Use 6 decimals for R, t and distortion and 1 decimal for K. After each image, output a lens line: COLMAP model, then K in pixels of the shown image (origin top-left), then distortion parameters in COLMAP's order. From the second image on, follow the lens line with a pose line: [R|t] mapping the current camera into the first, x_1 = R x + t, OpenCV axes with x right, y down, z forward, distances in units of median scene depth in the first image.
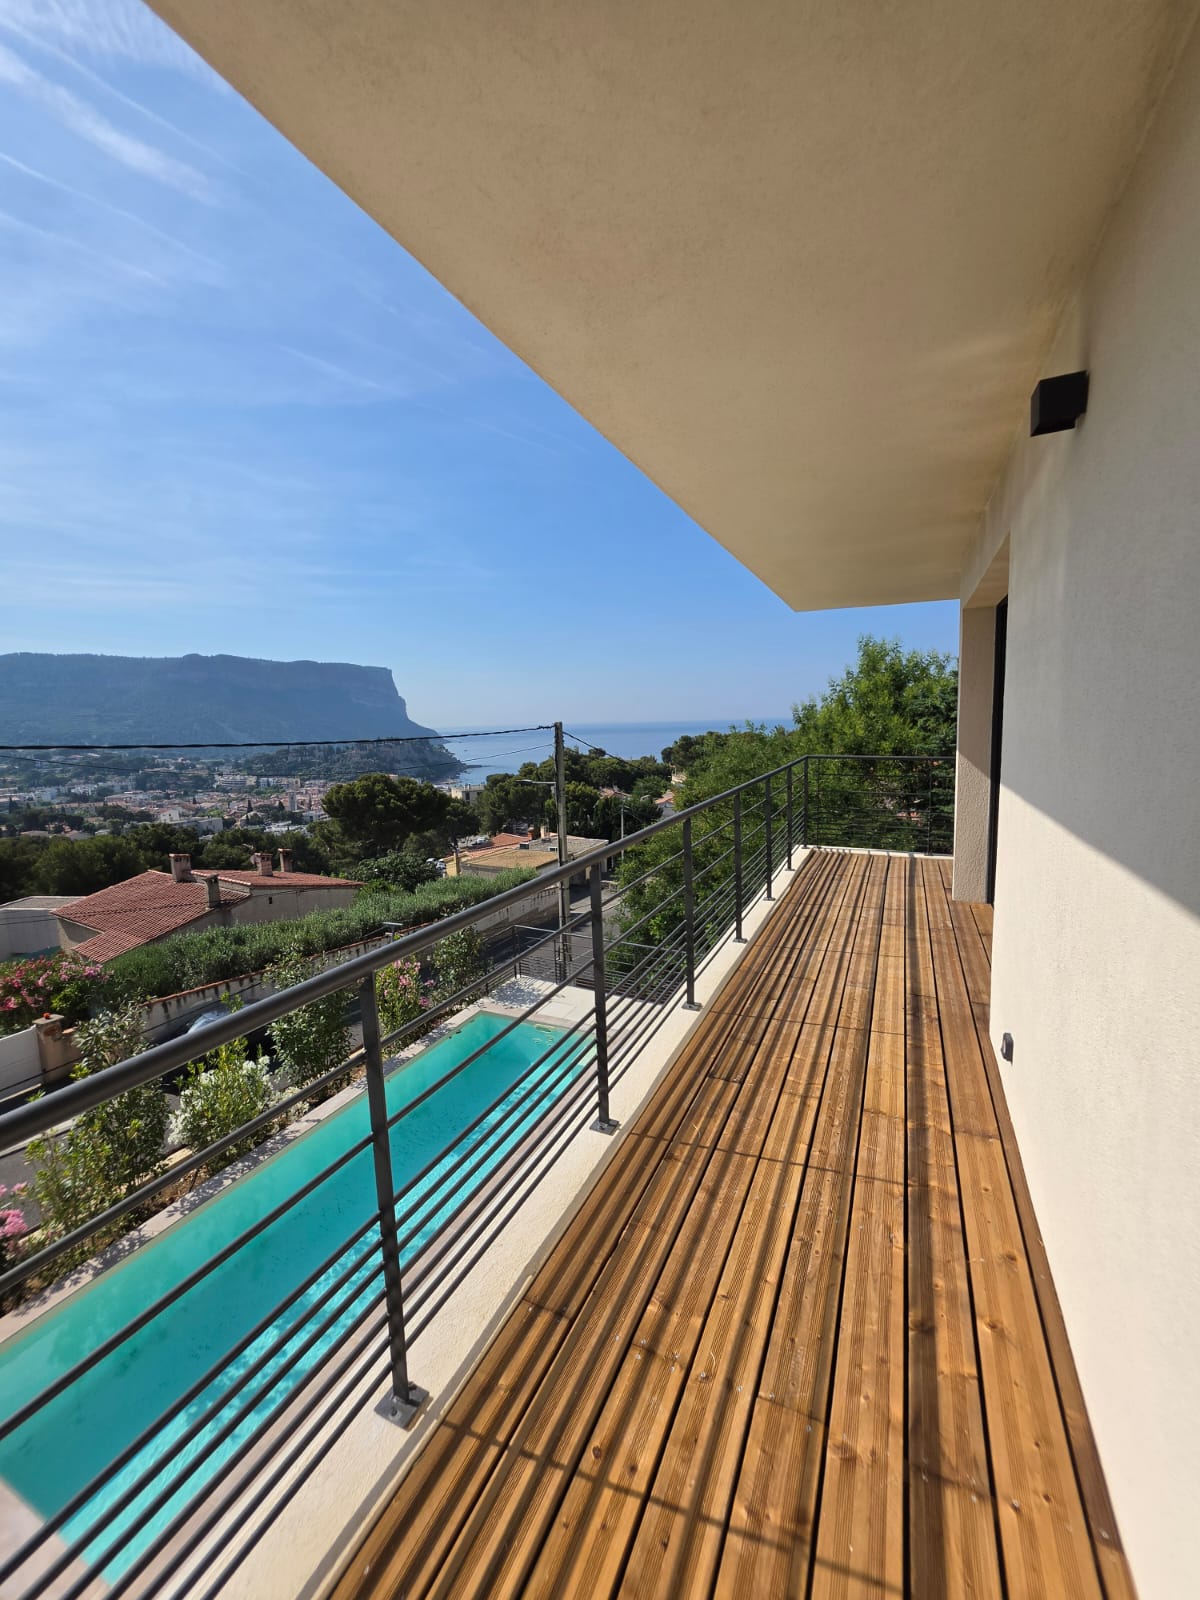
lens RADIAL K [[615.2, 0, 591.2], [0, 615.2, 795.8], [0, 0, 1]] dist [-0.008840, 0.002293]
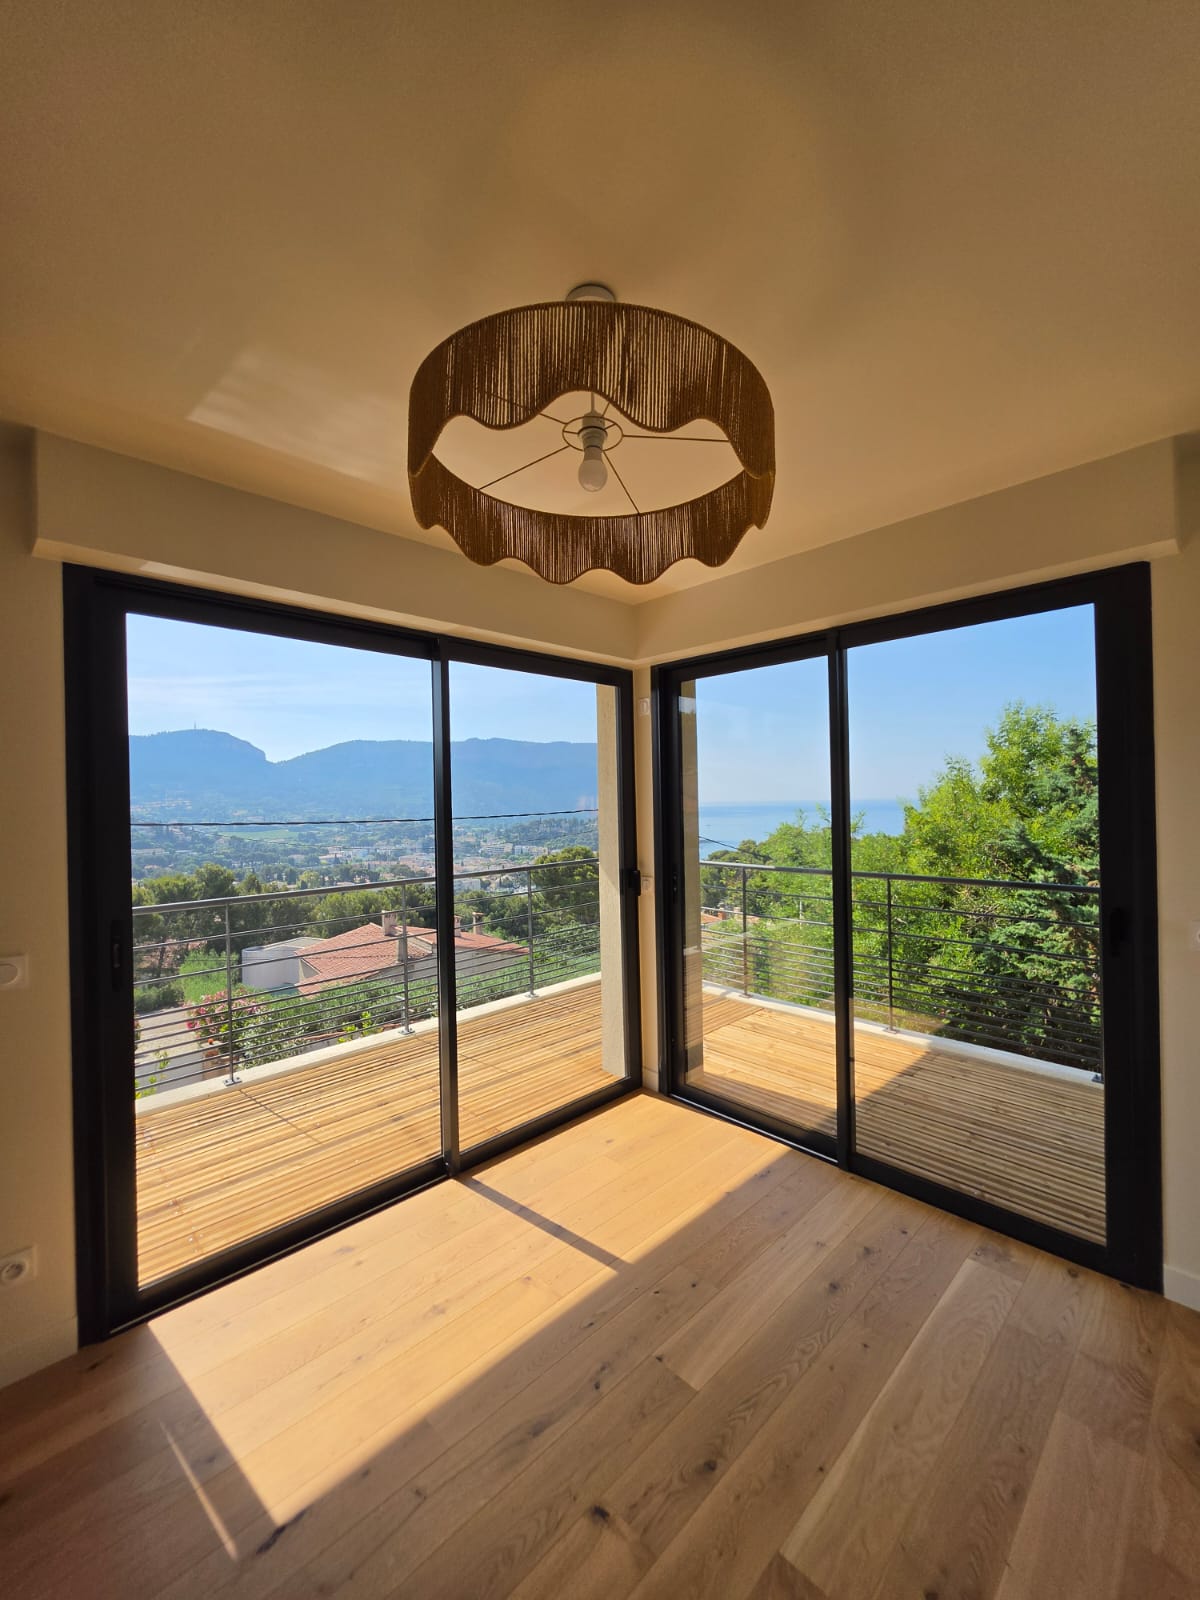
lens RADIAL K [[615.2, 0, 609.5], [0, 615.2, 799.8], [0, 0, 1]] dist [-0.008840, 0.002293]
pose [[0.939681, 0.008493, -0.341946, 0.245994], [-0.047843, 0.993128, -0.106808, -0.019993], [0.338689, 0.116725, 0.933630, 0.080948]]
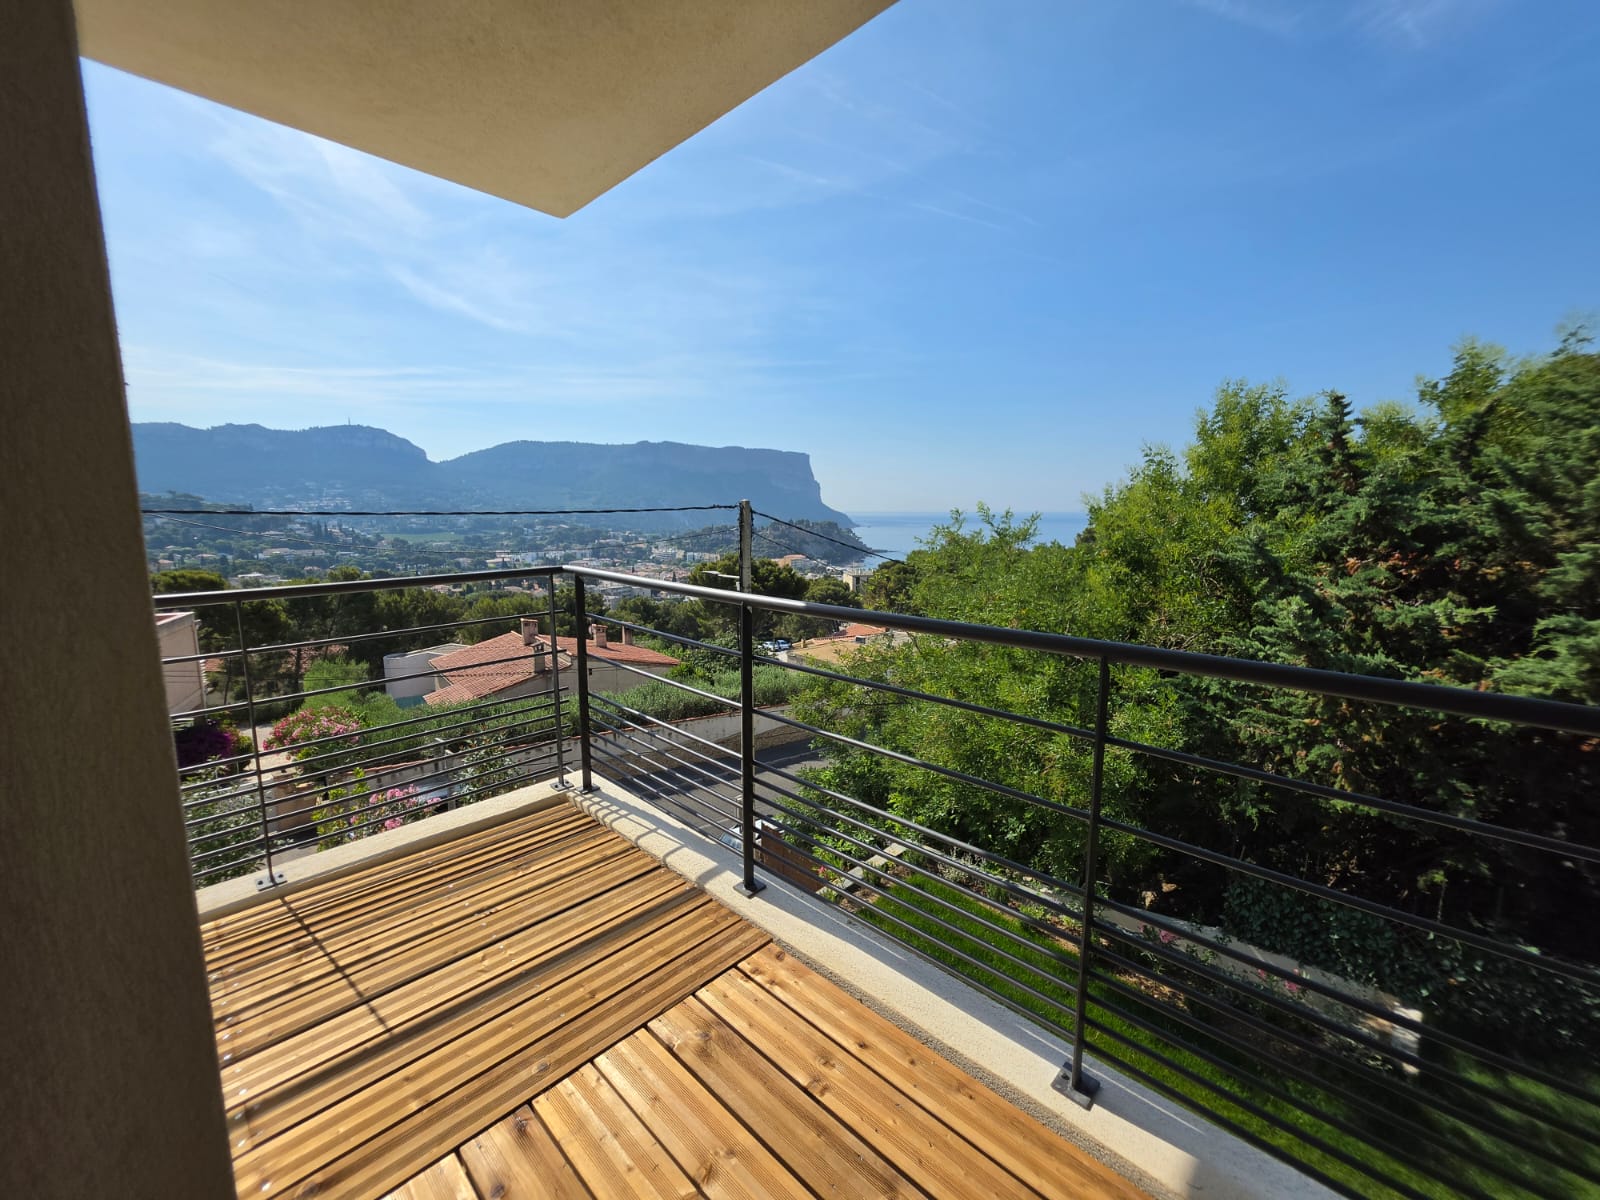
lens RADIAL K [[615.2, 0, 803.2], [0, 615.2, 590.8], [0, 0, 1]] dist [-0.008840, 0.002293]
pose [[0.949811, 0.067858, -0.305376, 0.253818], [-0.063224, 0.997685, 0.025053, -0.027743], [0.306369, -0.004488, 0.951902, 0.262682]]
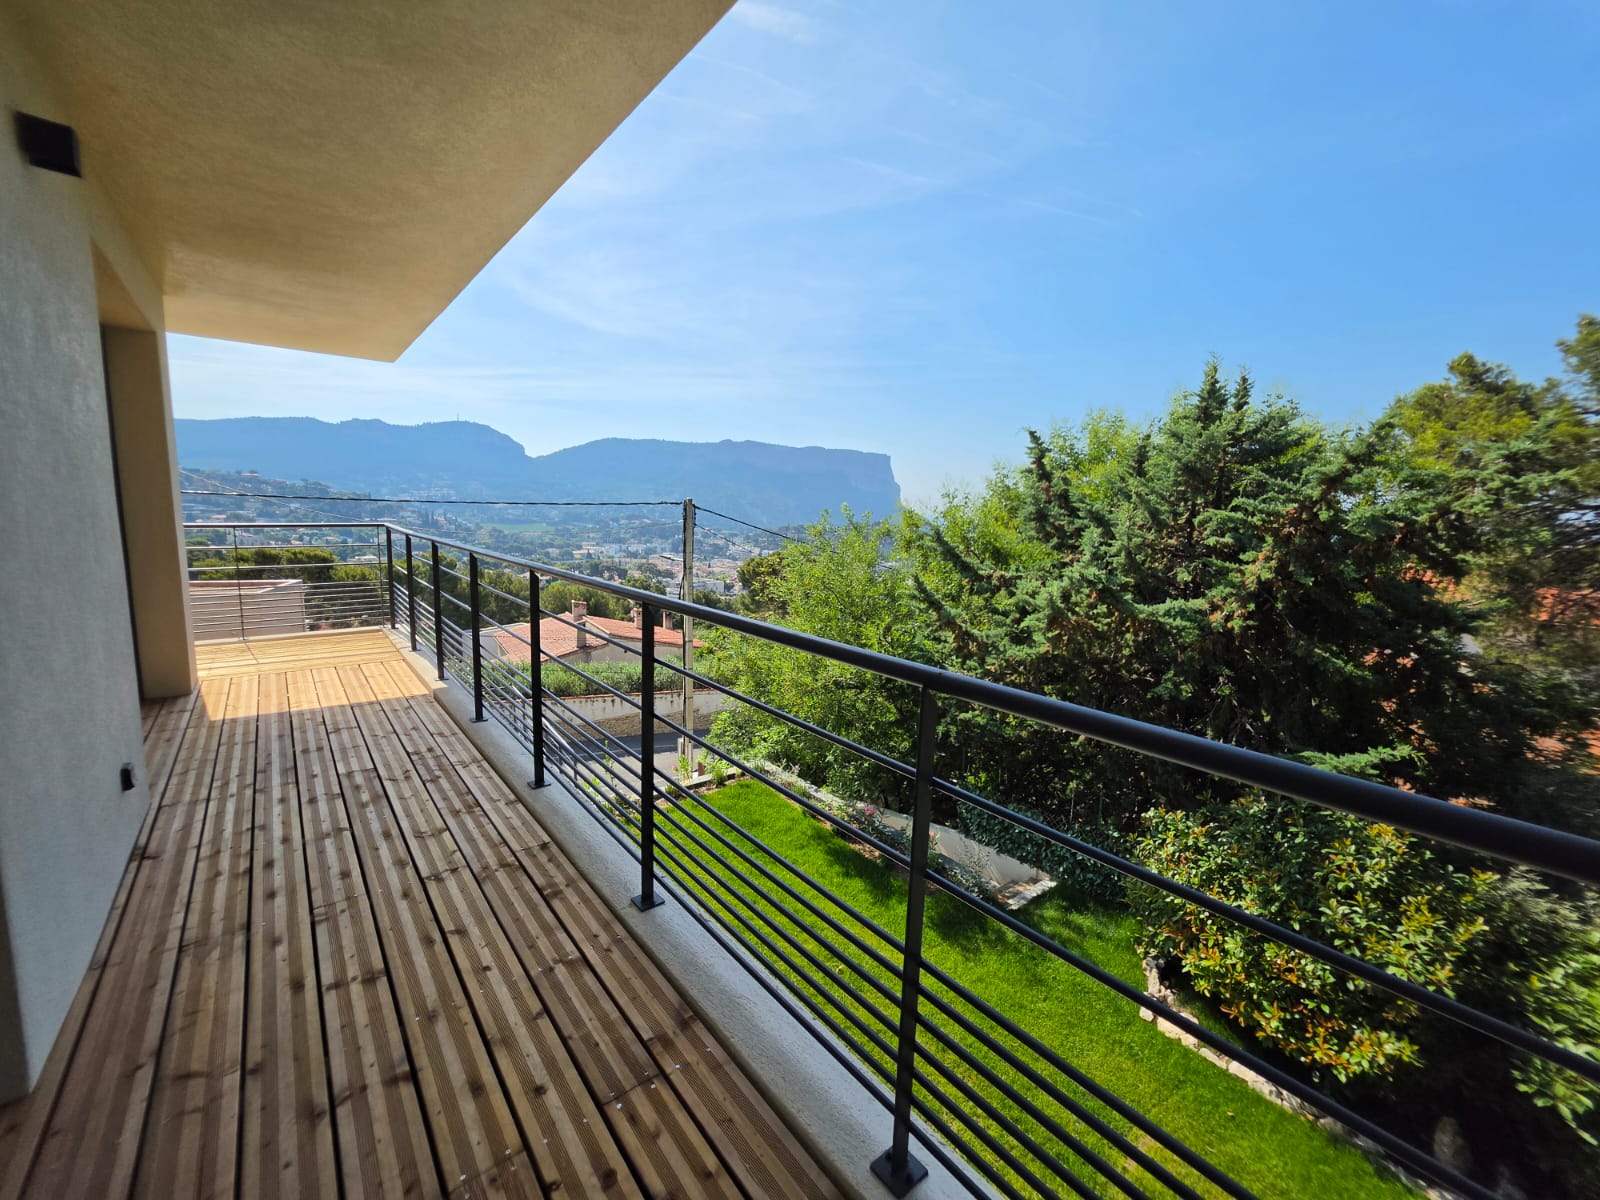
lens RADIAL K [[615.2, 0, 812.8], [0, 615.2, 583.8], [0, 0, 1]] dist [-0.008840, 0.002293]
pose [[0.909204, 0.100371, -0.404072, 0.518344], [-0.100381, 0.994723, 0.021221, -0.024331], [0.404070, 0.021267, 0.914481, 0.174266]]
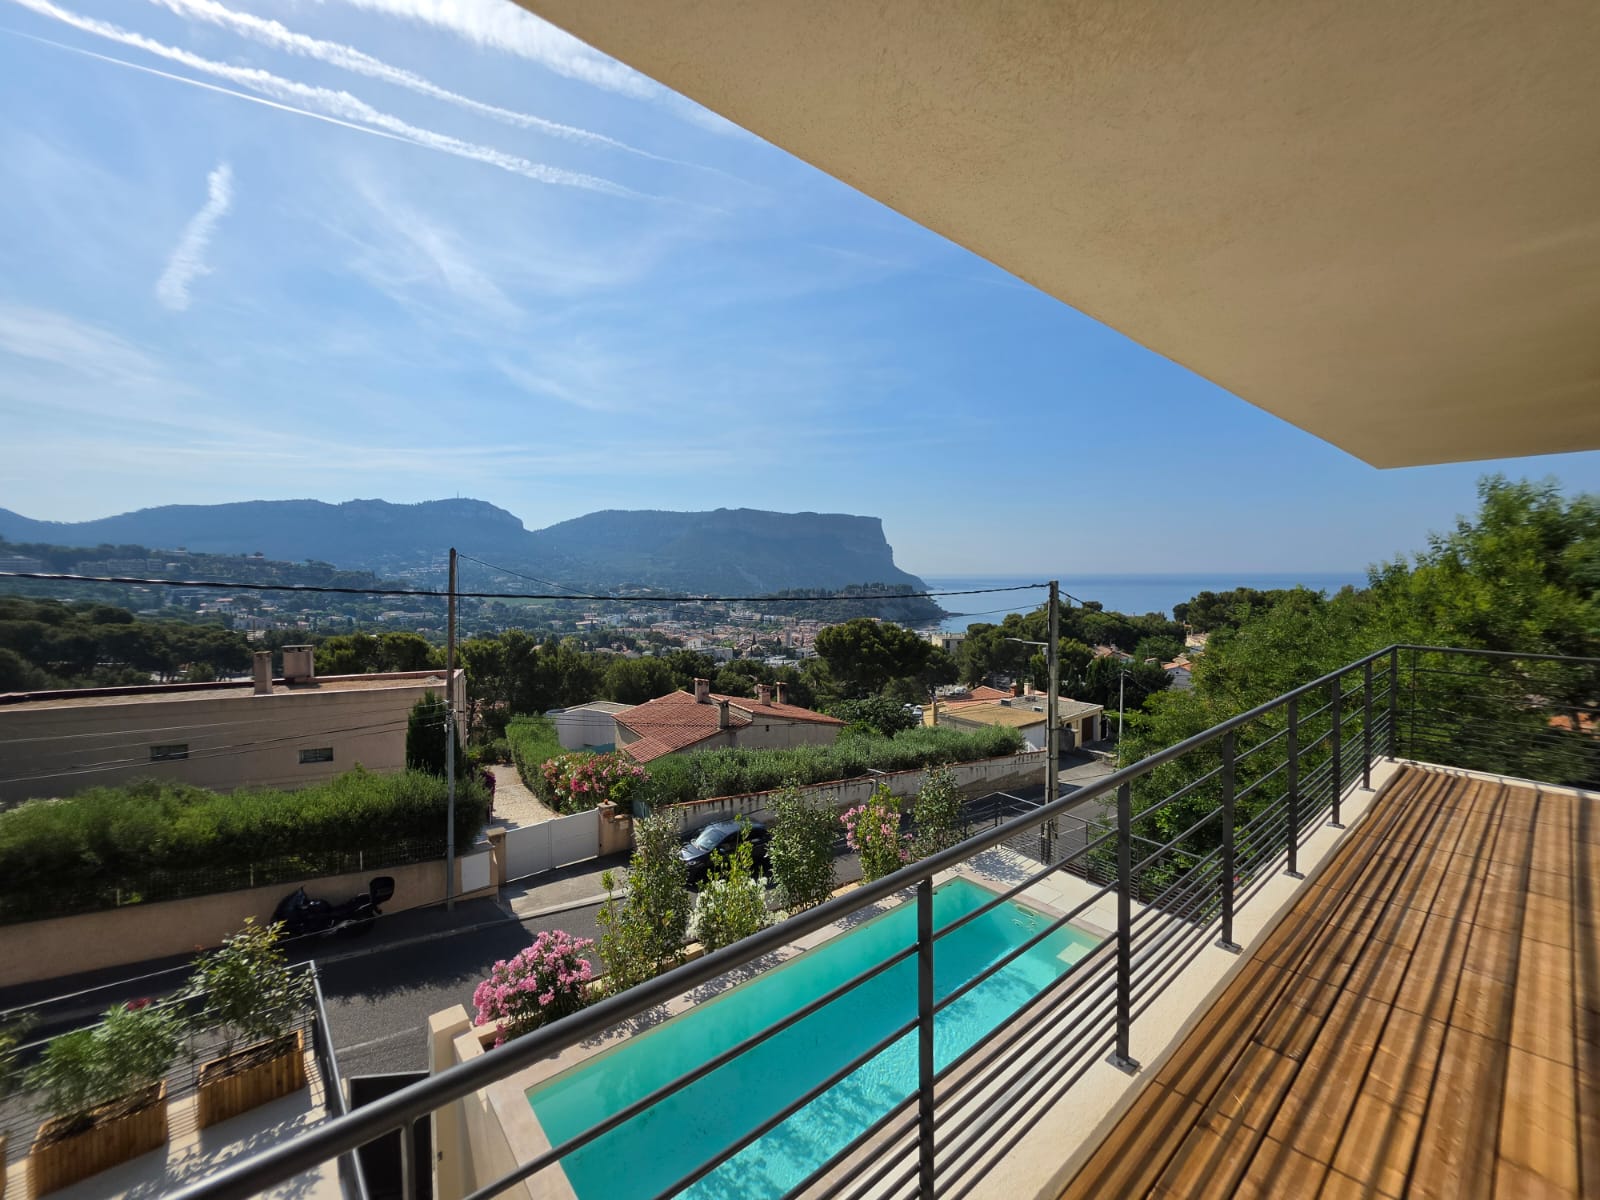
lens RADIAL K [[615.2, 0, 810.6], [0, 615.2, 596.8], [0, 0, 1]] dist [-0.008840, 0.002293]
pose [[0.912140, 0.037290, -0.408178, -0.007603], [-0.067720, 0.995877, -0.060352, -0.010930], [0.404245, 0.082692, 0.910905, -0.013802]]
